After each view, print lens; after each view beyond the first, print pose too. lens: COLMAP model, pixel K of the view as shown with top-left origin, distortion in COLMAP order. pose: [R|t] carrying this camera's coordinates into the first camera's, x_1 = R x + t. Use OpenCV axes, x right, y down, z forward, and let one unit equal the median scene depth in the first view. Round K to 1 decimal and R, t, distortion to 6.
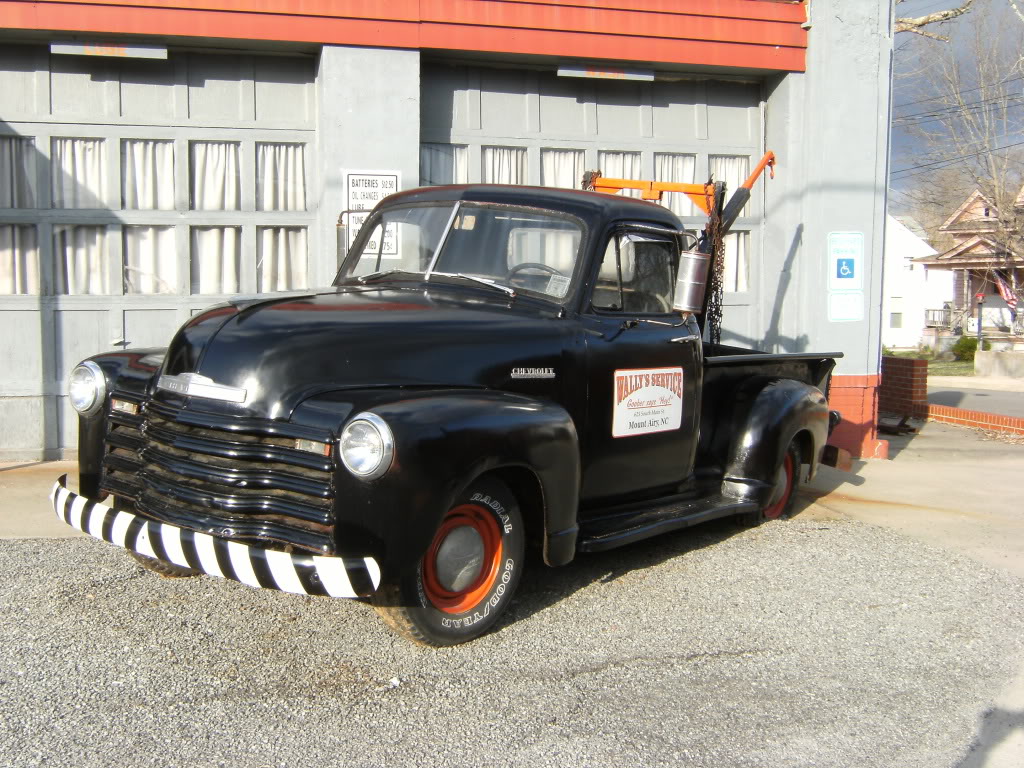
lens RADIAL K [[1214.3, 0, 480.4], [0, 1214.3, 380.4], [0, 0, 1]] dist [-0.040425, -0.034059]
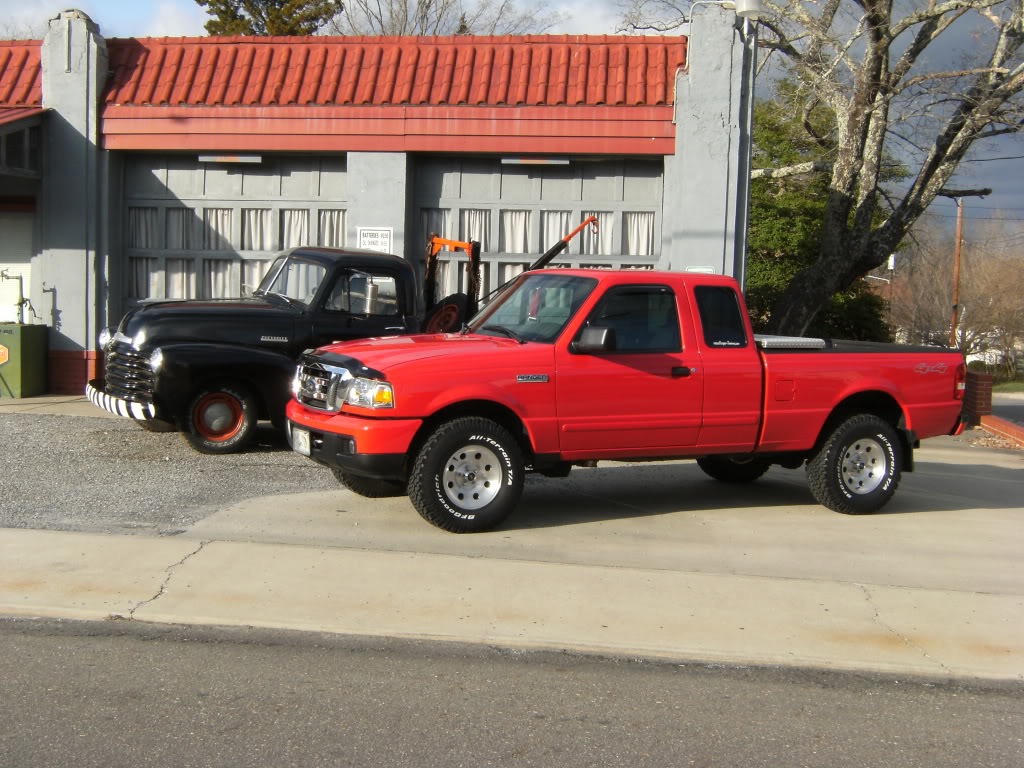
lens RADIAL K [[1416.8, 0, 497.0], [0, 1416.8, 385.2], [0, 0, 1]] dist [-0.003952, -0.023400]
pose [[0.919601, 0.042625, -0.390535, 0.807832], [-0.049702, 0.998732, -0.008028, 0.044244], [0.389698, 0.026793, 0.920553, -0.671814]]
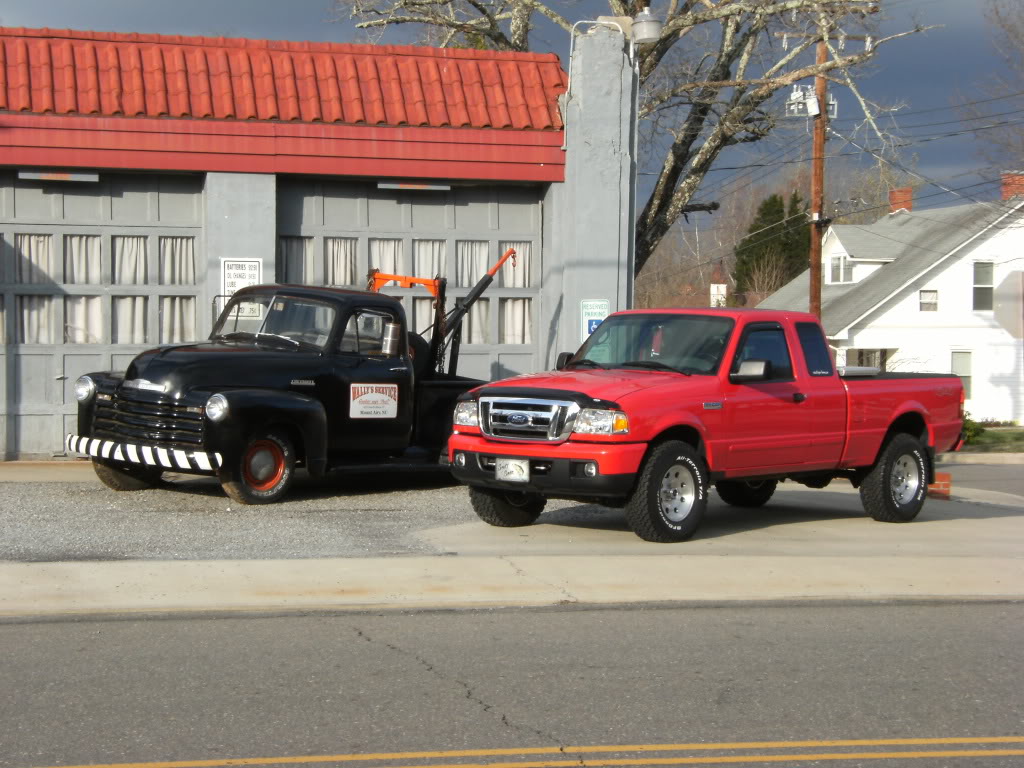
lens RADIAL K [[2214.5, 0, 512.0], [0, 2214.5, 384.0], [0, 0, 1]] dist [0.242757, -0.499766]
pose [[0.999985, 0.003632, -0.003976, 0.240955], [-0.003843, 0.998521, -0.054239, 0.116294], [0.003773, 0.054254, 0.998520, -1.612036]]
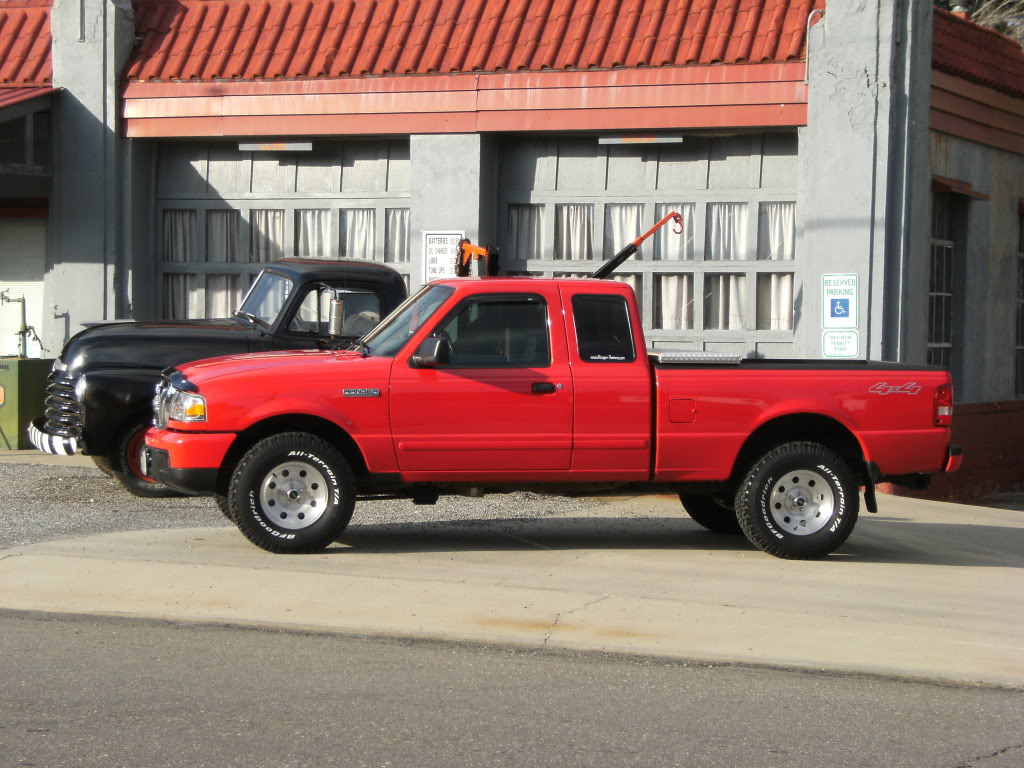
lens RADIAL K [[2671.7, 0, 512.0], [0, 2671.7, 384.0], [0, 0, 1]] dist [0.444216, -0.652147]
pose [[0.778460, 0.019489, -0.627392, 1.715013], [-0.058171, 0.997456, -0.041193, 0.096455], [0.624993, 0.068563, 0.777614, -1.109050]]
